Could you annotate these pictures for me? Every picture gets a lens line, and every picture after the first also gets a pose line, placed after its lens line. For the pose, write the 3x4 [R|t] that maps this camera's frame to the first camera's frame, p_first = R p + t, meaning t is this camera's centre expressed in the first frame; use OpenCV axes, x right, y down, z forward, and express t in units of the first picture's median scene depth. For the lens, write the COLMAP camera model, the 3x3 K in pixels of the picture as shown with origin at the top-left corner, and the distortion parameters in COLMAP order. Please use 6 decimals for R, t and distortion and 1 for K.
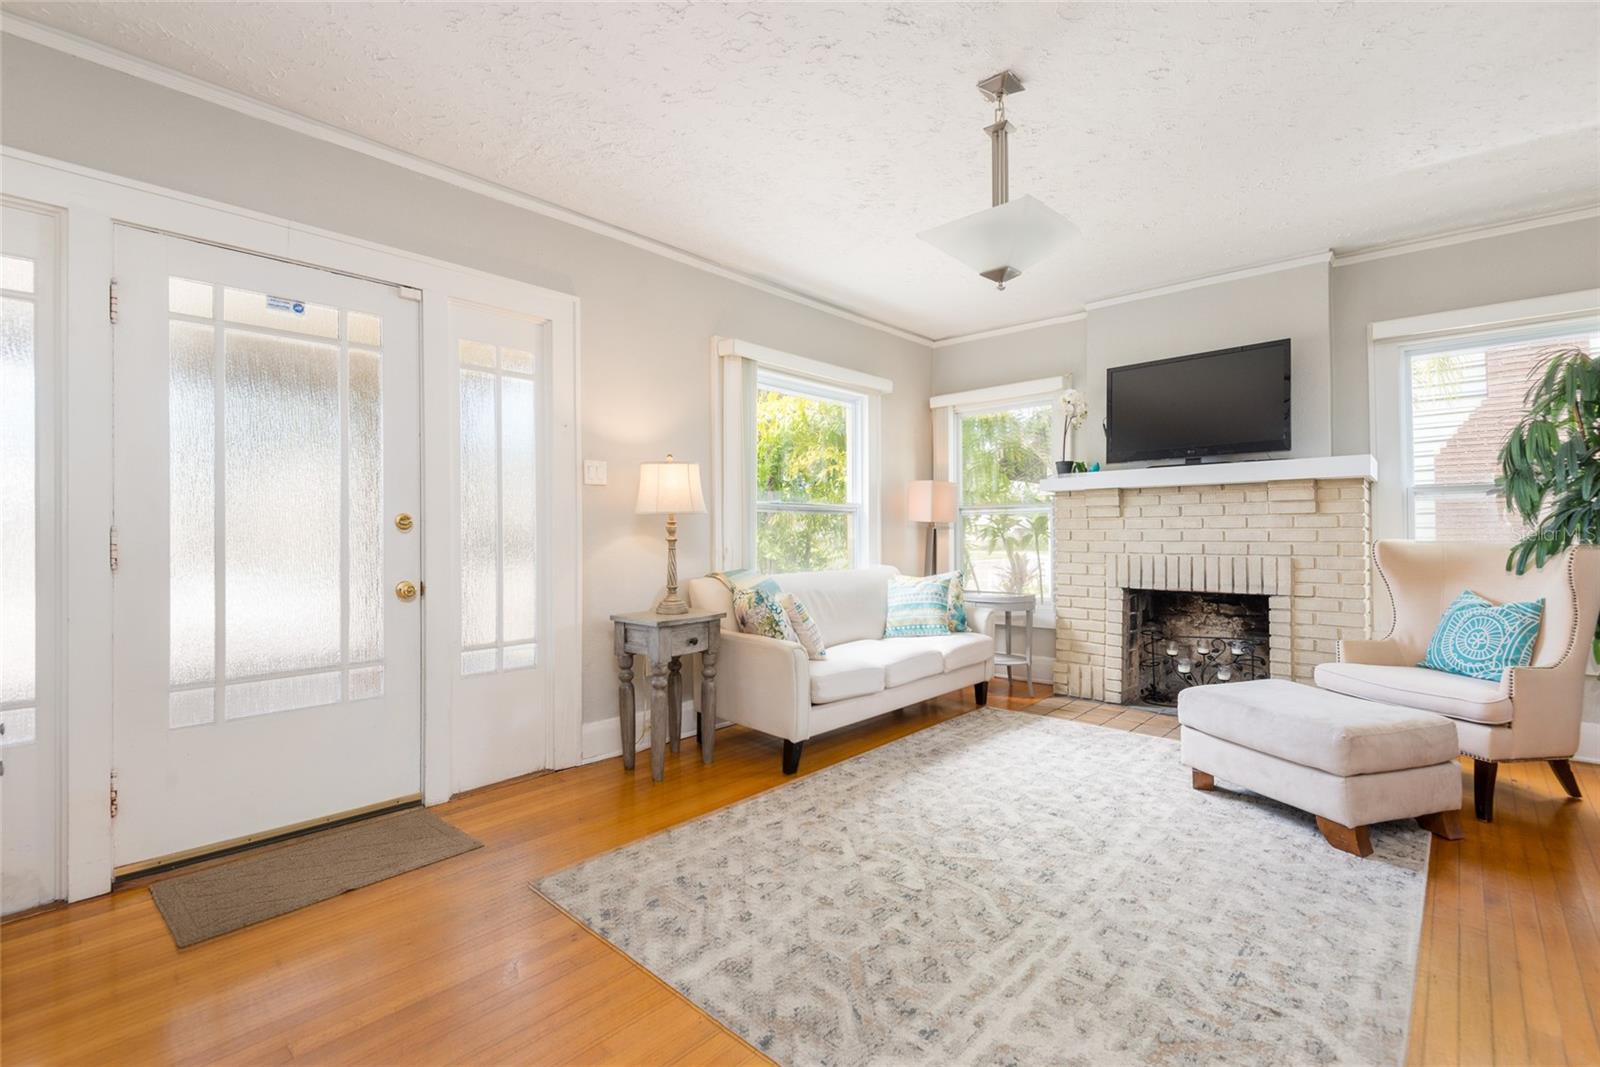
lens RADIAL K [[718.8, 0, 799.0], [0, 718.8, 526.5], [0, 0, 1]] dist [0.030229, -0.016917]
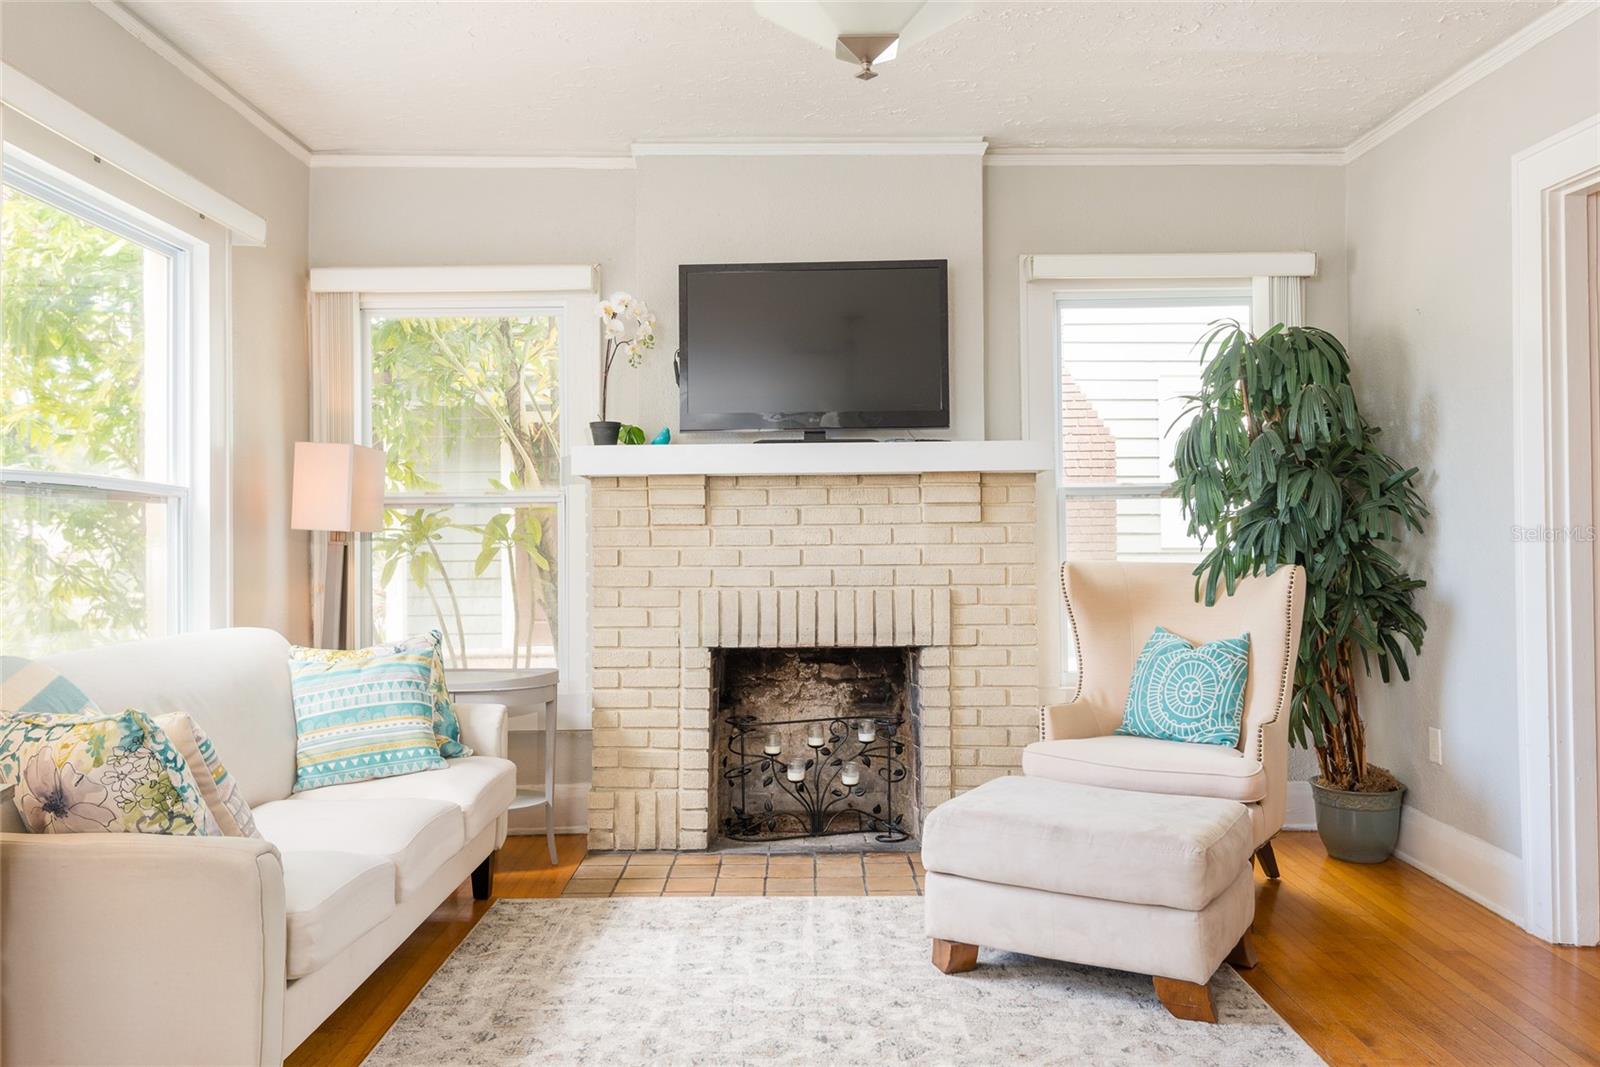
lens RADIAL K [[1281.4, 0, 792.1], [0, 1281.4, 529.9], [0, 0, 1]] dist [0.039662, -0.007136]
pose [[0.740334, 0.004381, 0.672225, -0.254074], [-0.001487, 0.999987, -0.004880, -0.005706], [-0.672237, 0.002614, 0.740331, 0.259431]]
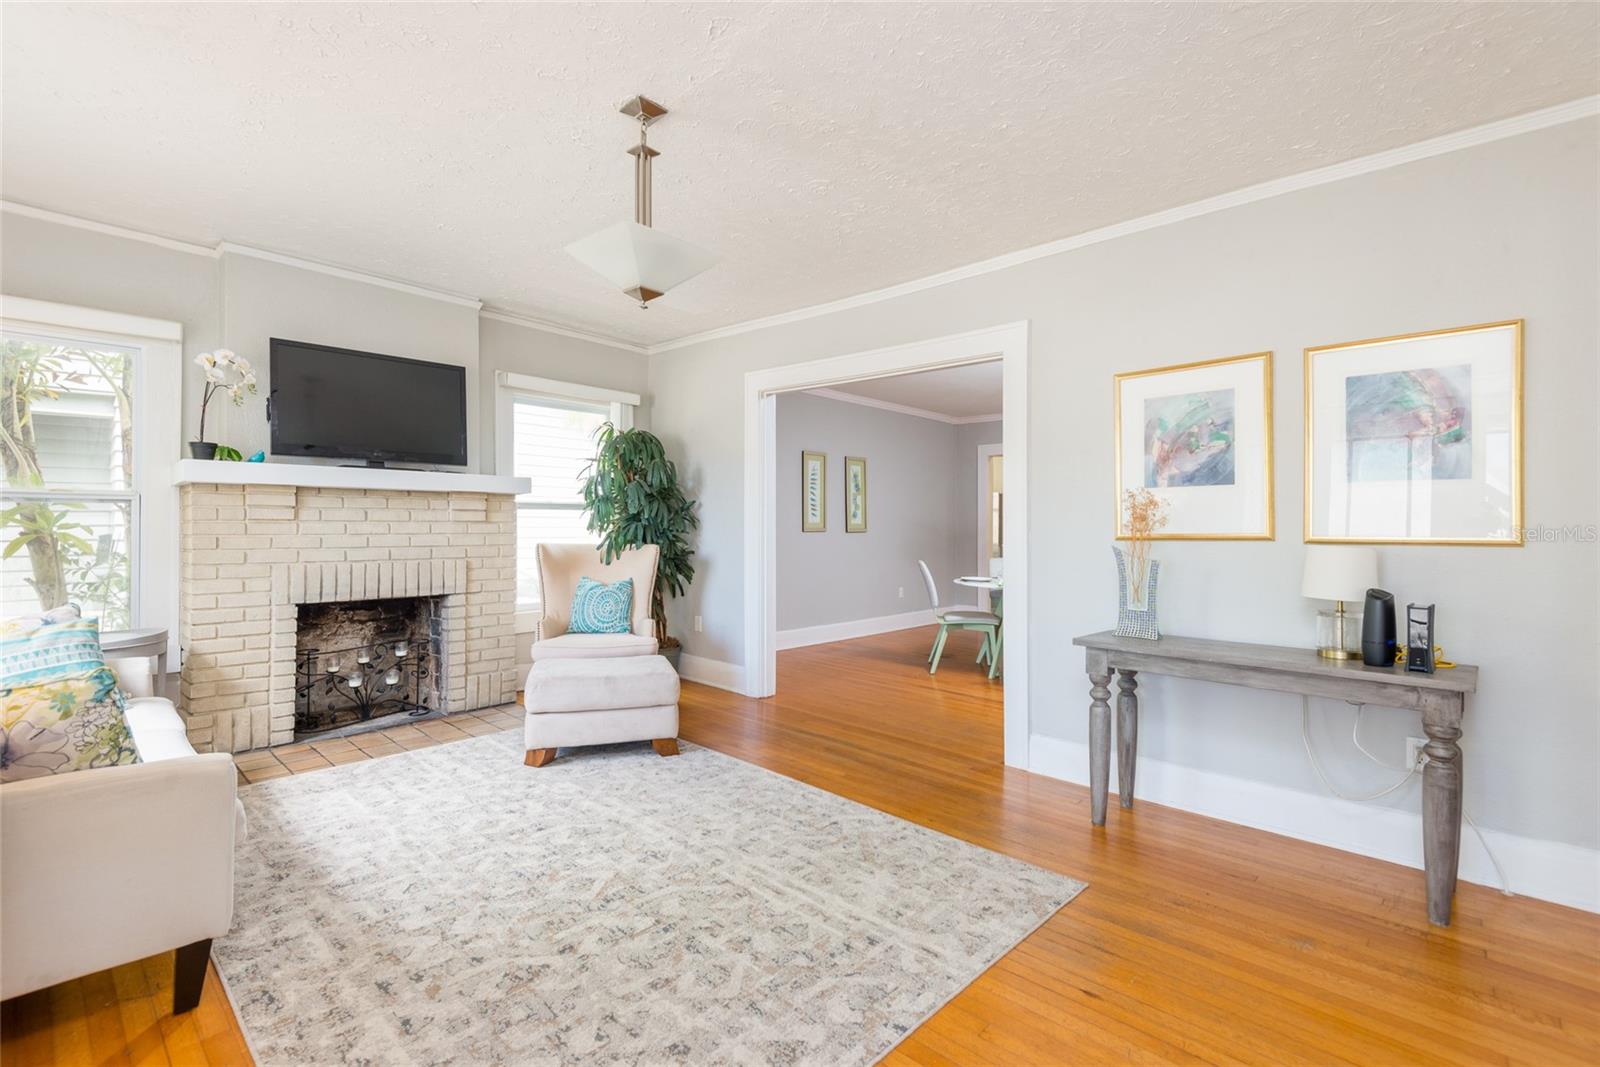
lens RADIAL K [[718.8, 0, 799.0], [0, 718.8, 526.5], [0, 0, 1]] dist [0.030229, -0.016917]
pose [[0.009614, 0.006667, 0.999932, -0.522644], [-0.011134, 0.999917, -0.006560, -0.008771], [-0.999892, -0.011070, 0.009688, 0.535275]]
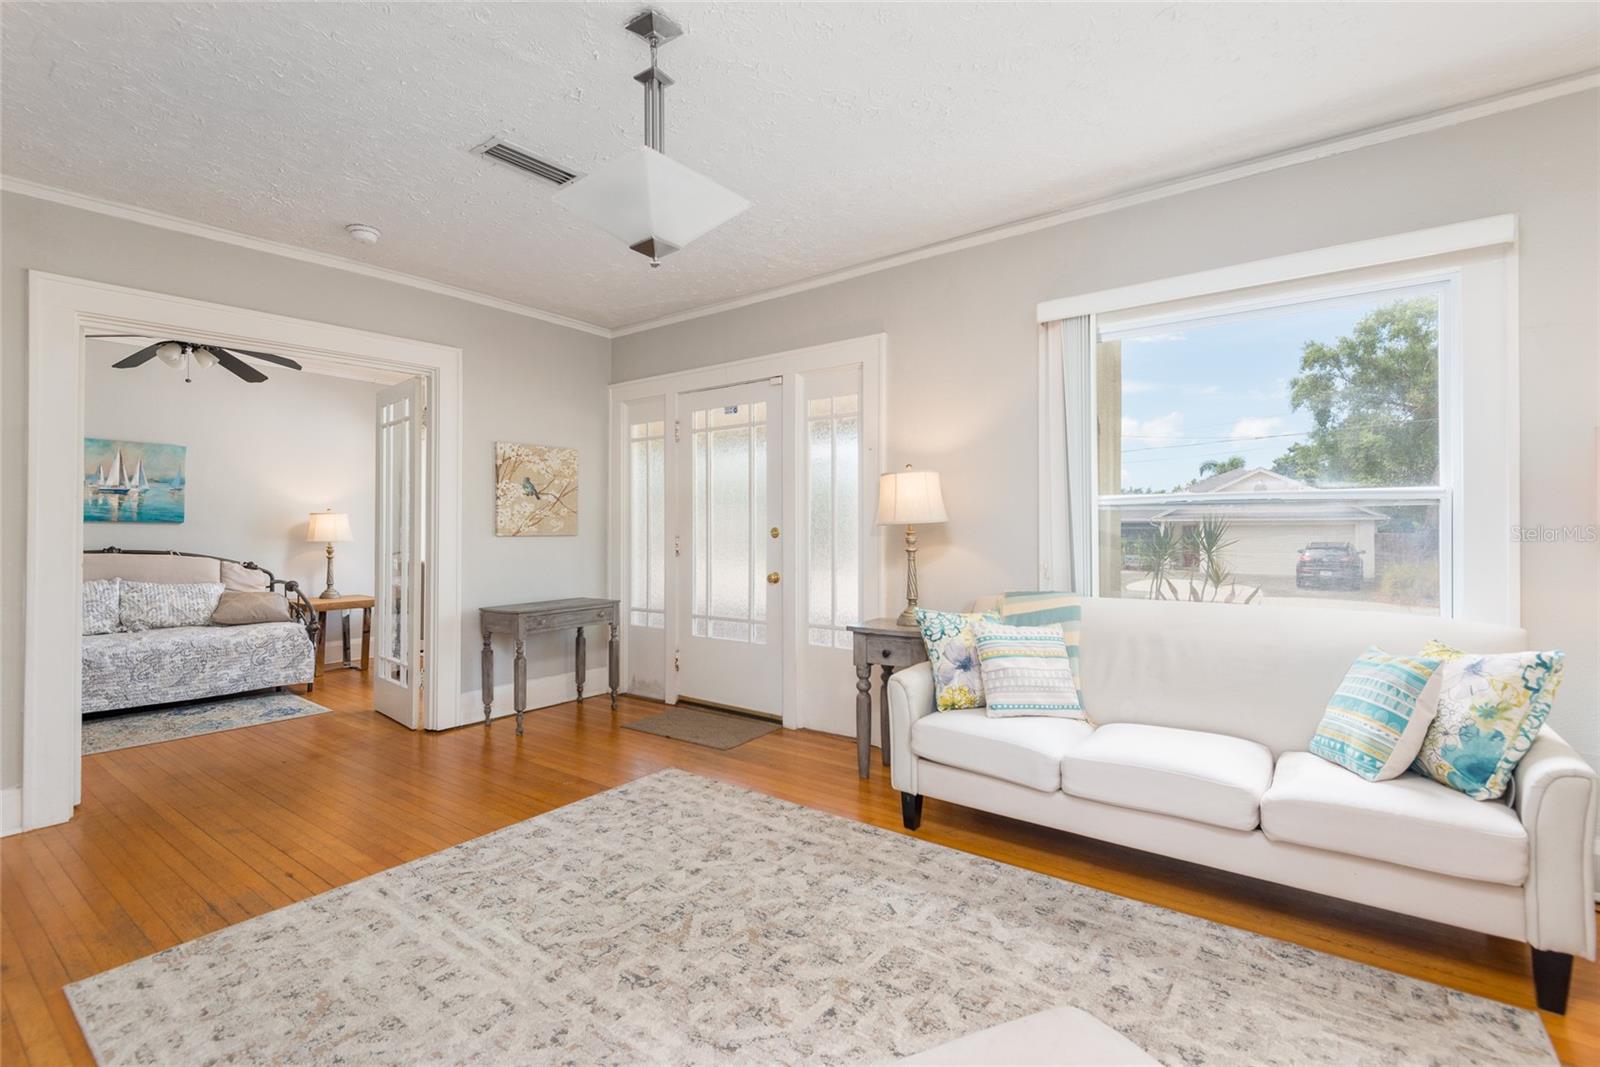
lens RADIAL K [[718.8, 0, 799.0], [0, 718.8, 526.5], [0, 0, 1]] dist [0.030229, -0.016917]
pose [[0.098329, -0.003660, -0.995147, 0.800773], [0.005326, 0.999981, -0.003151, -0.012229], [0.995140, -0.004990, 0.098346, 0.758988]]
